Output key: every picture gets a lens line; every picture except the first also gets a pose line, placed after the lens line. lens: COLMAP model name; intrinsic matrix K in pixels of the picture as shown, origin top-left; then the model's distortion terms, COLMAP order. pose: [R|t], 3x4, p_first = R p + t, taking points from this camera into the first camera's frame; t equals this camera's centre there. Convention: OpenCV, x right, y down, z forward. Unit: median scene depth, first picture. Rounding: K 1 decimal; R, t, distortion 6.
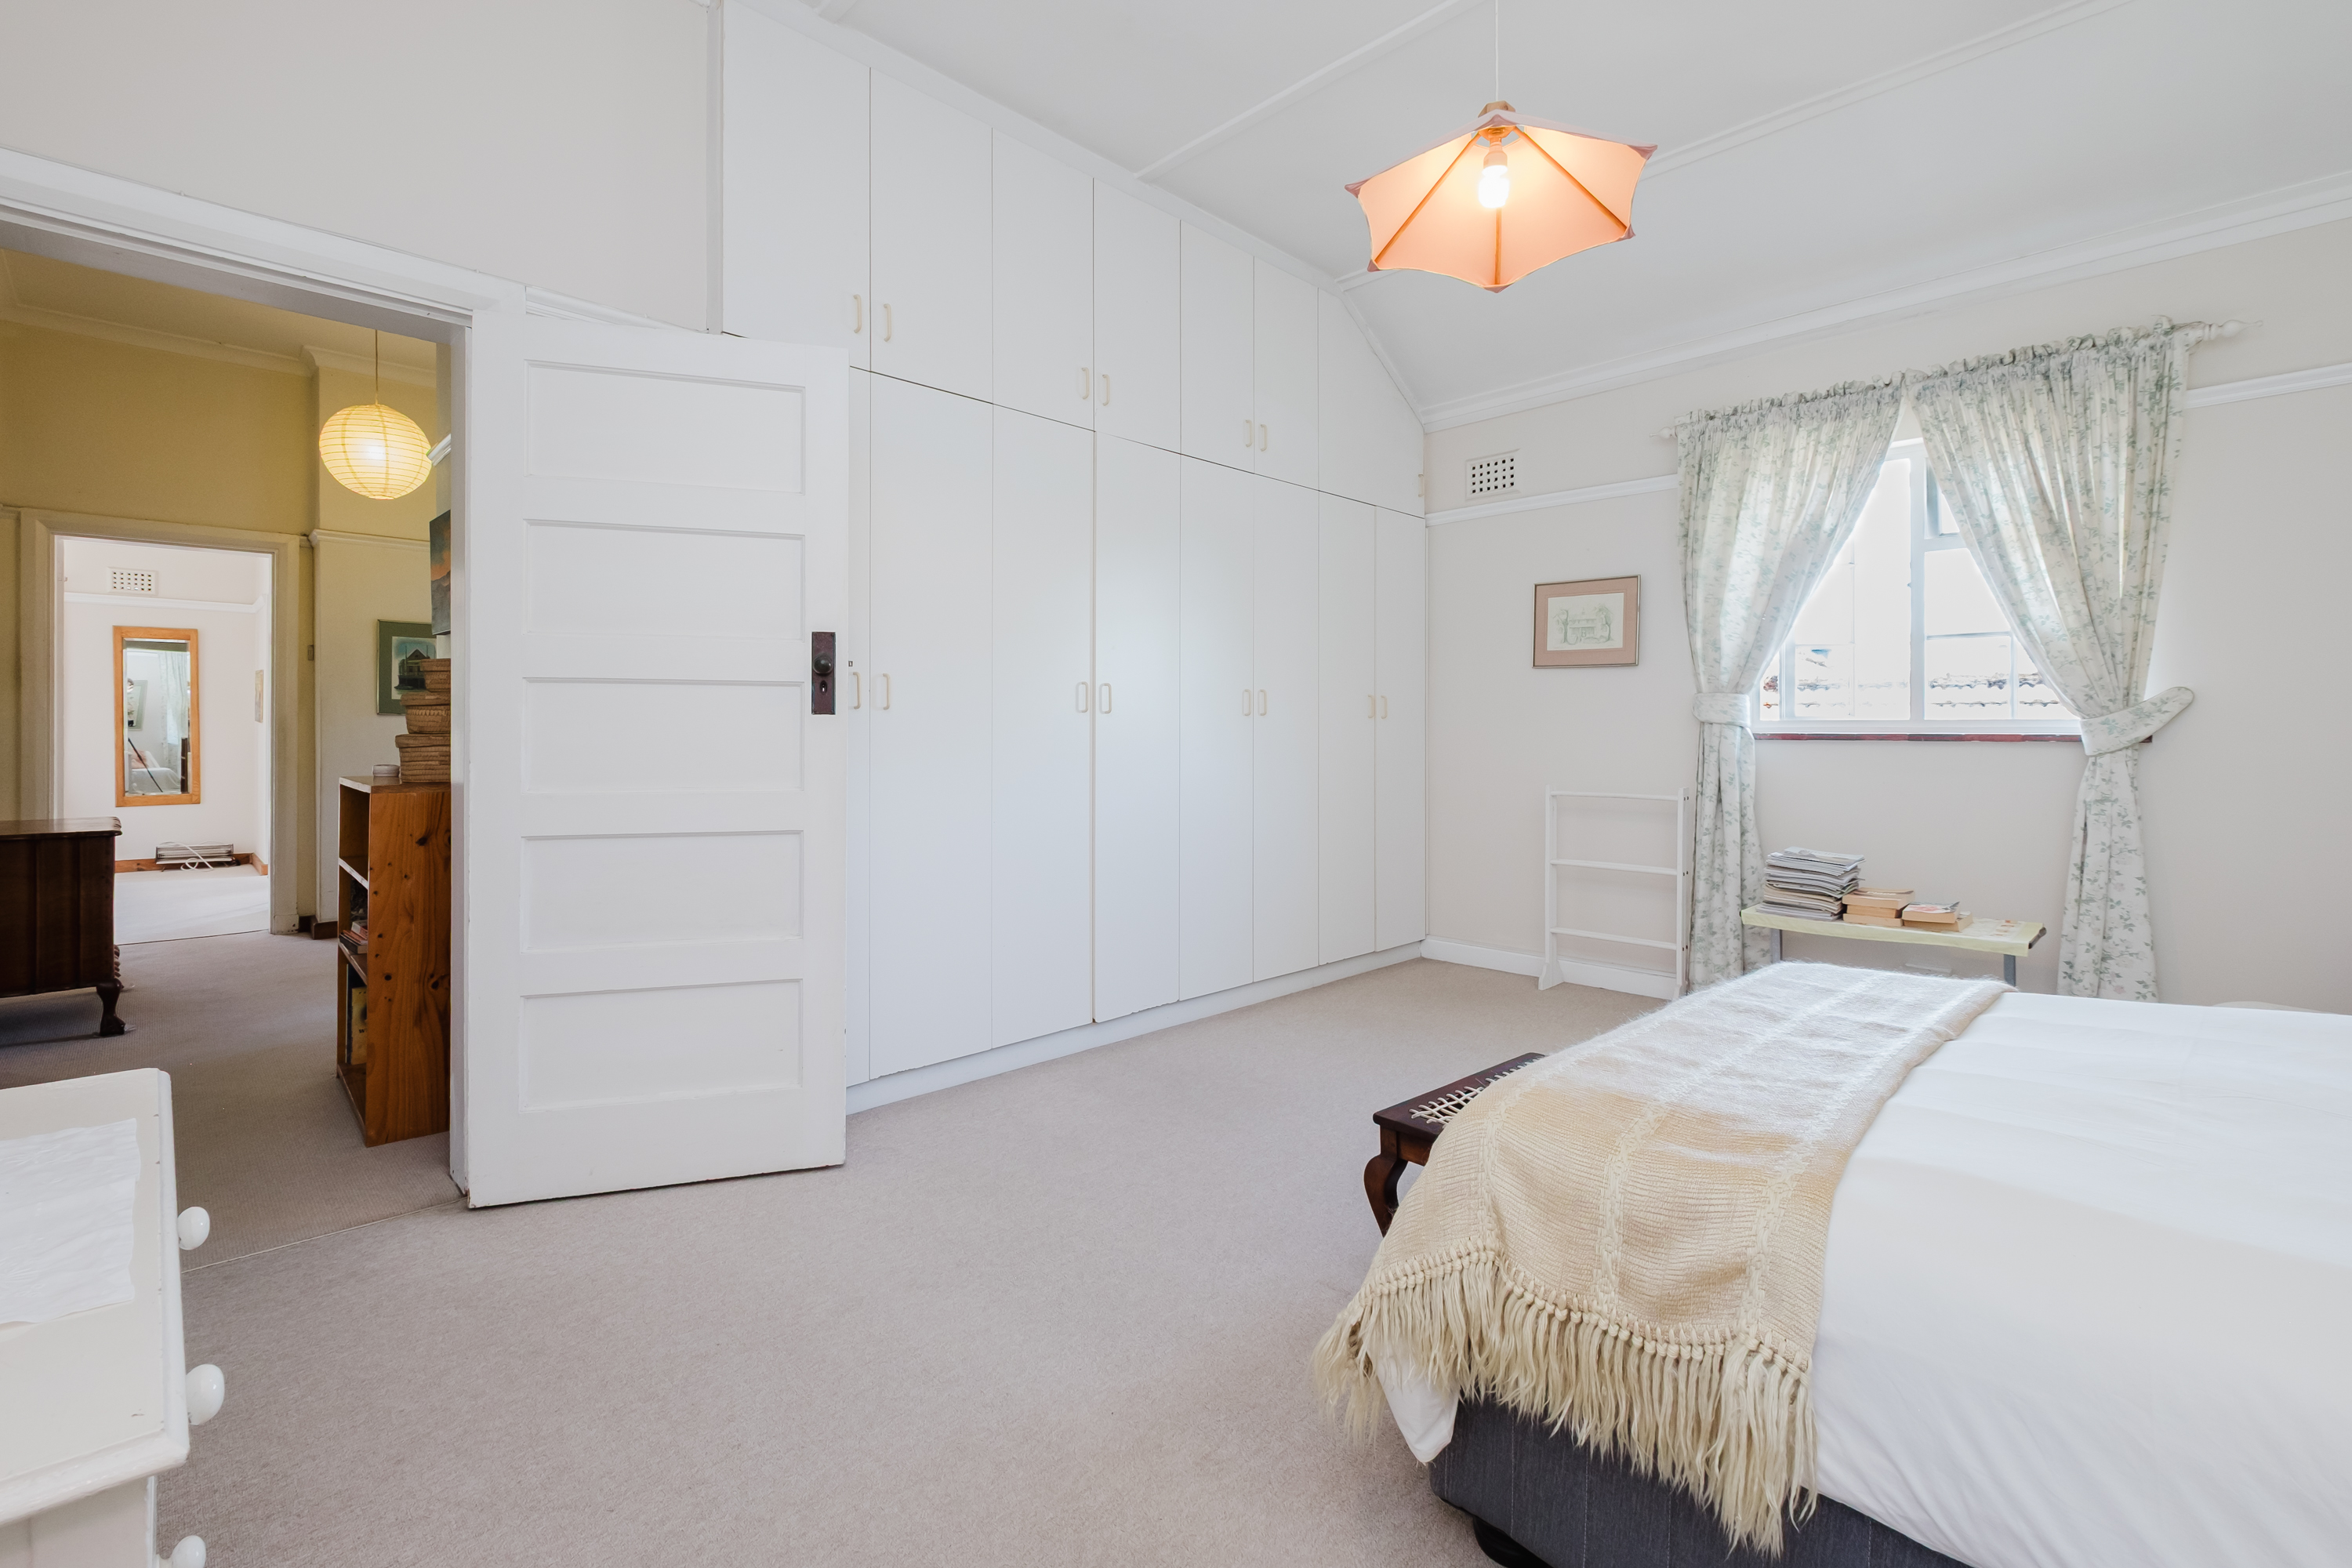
lens RADIAL K [[1055.0, 0, 1168.2], [0, 1055.0, 732.7], [0, 0, 1]] dist [-0.003229, -0.000845]
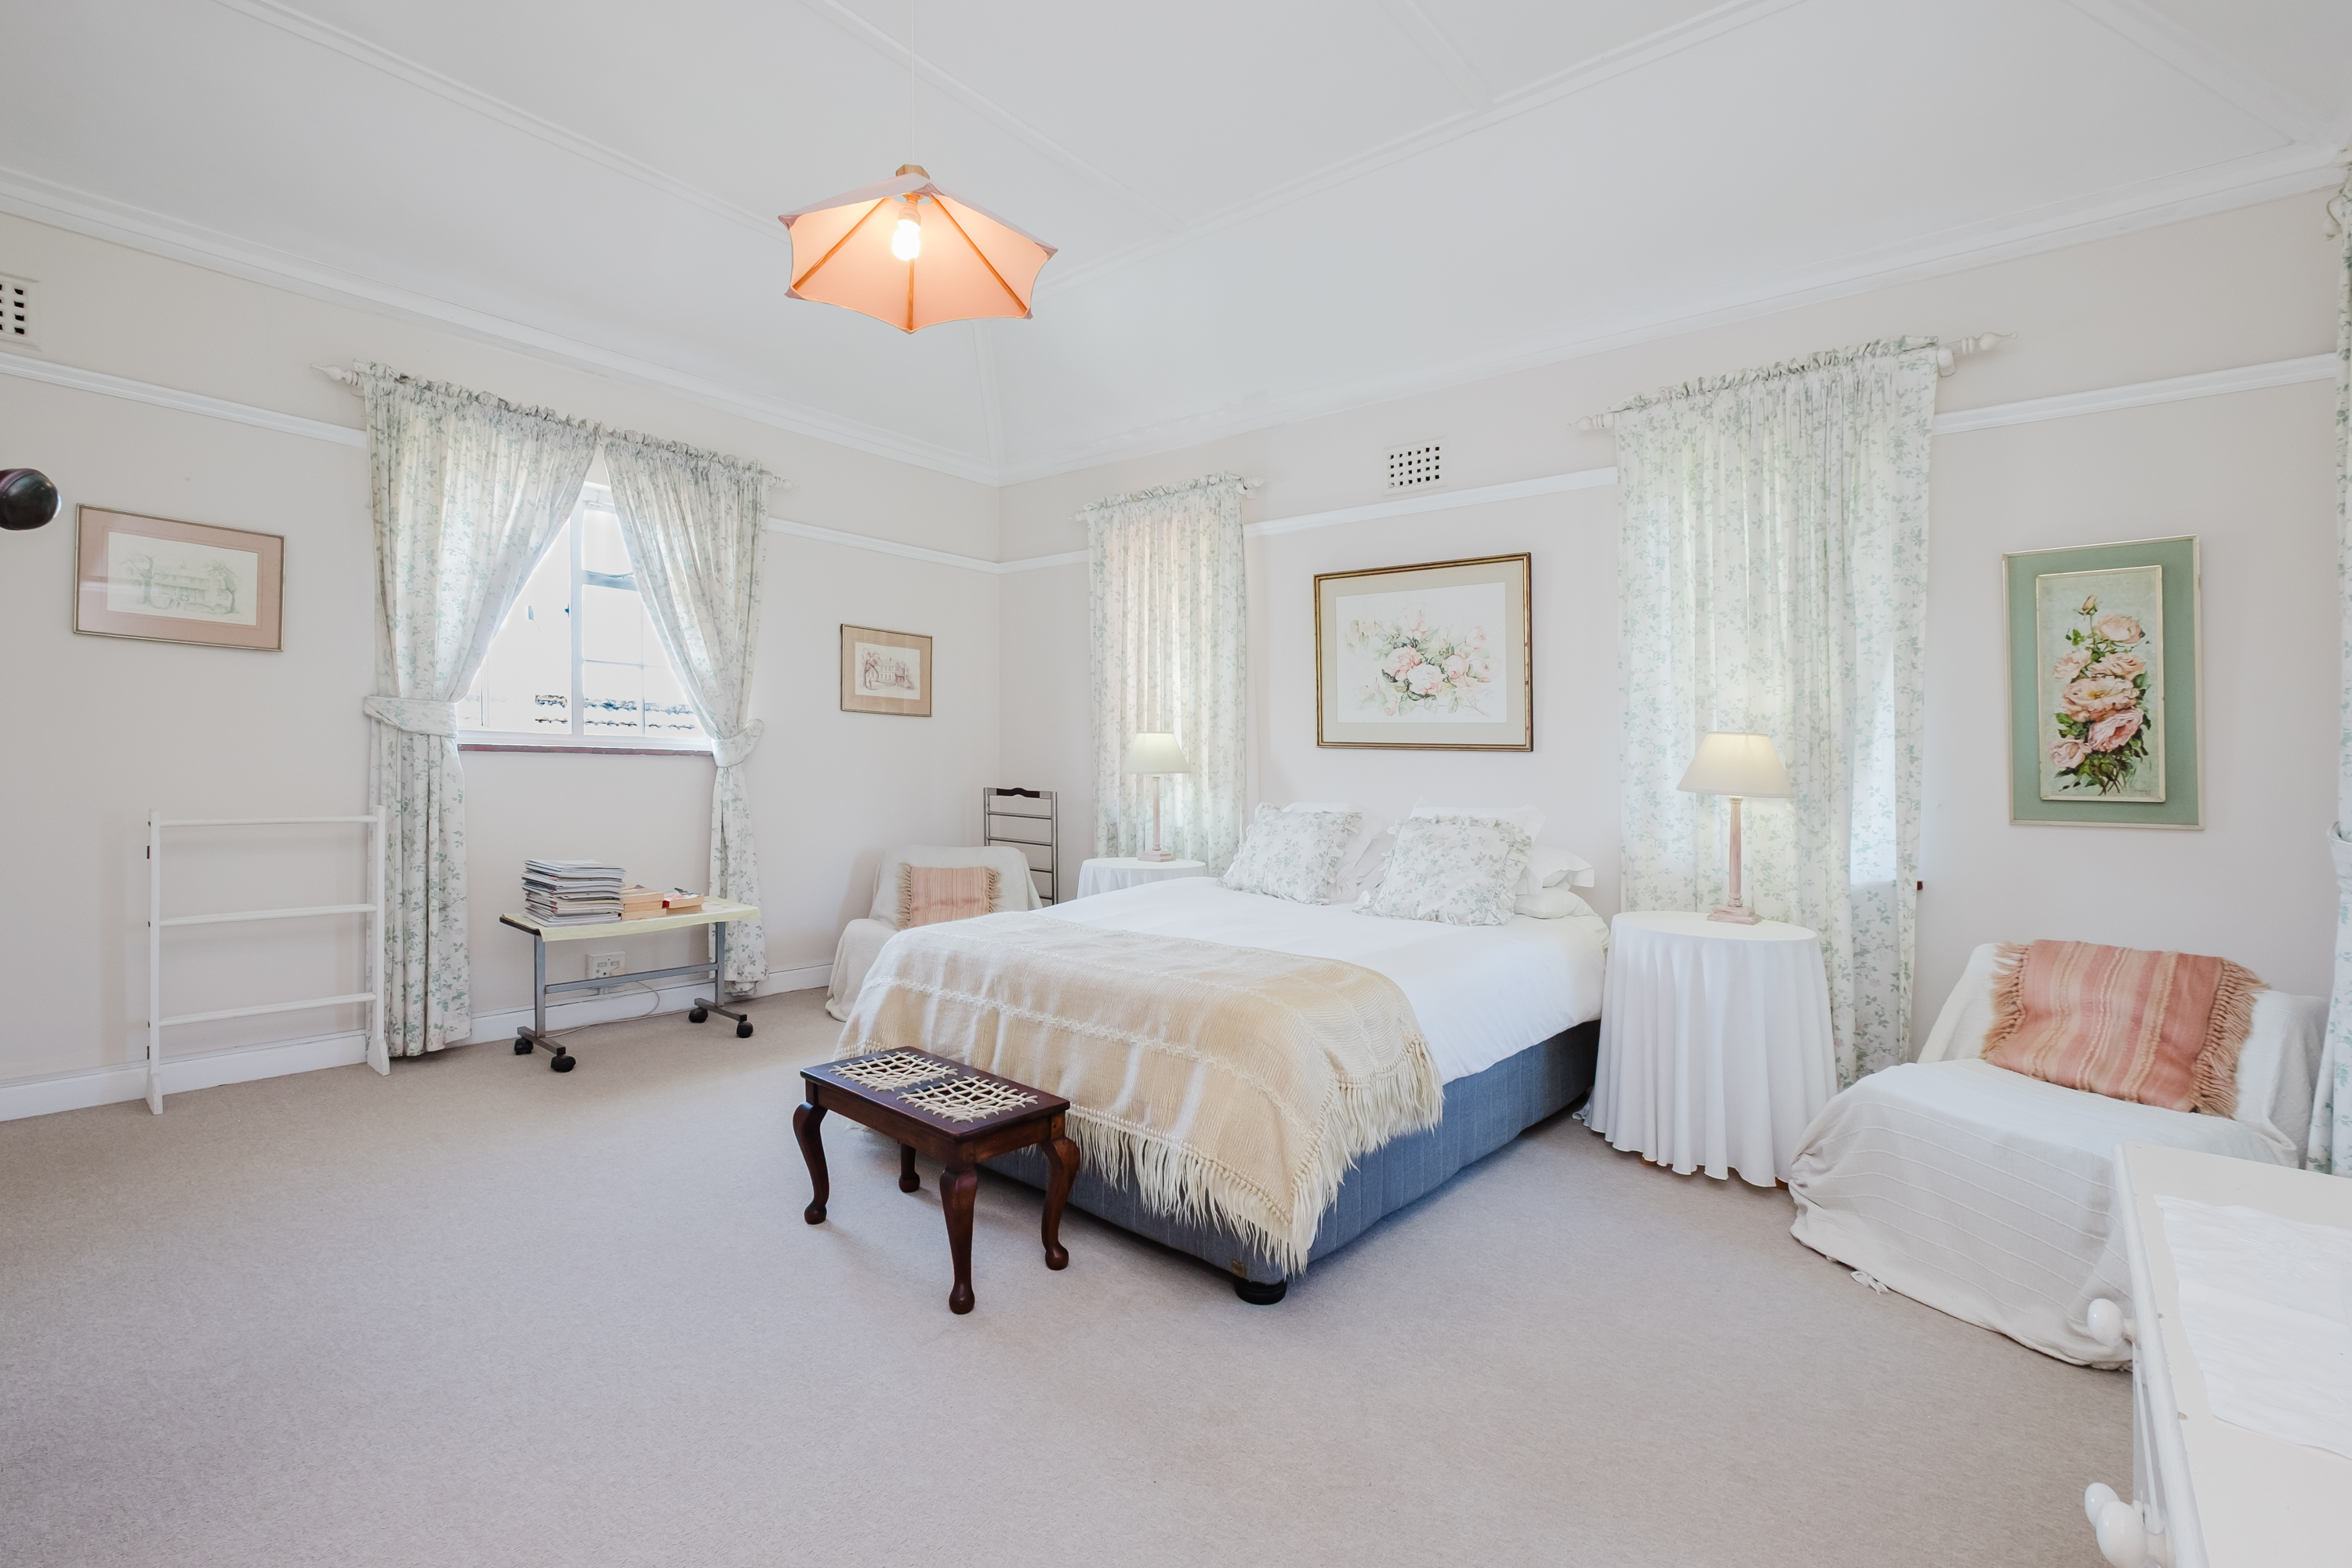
lens RADIAL K [[1055.0, 0, 1168.2], [0, 1055.0, 732.7], [0, 0, 1]] dist [-0.003229, -0.000845]
pose [[-0.101143, 0.025789, 0.994538, -0.464843], [-0.025397, 0.999271, -0.028495, 0.001720], [-0.994548, -0.028140, -0.100414, 0.505367]]
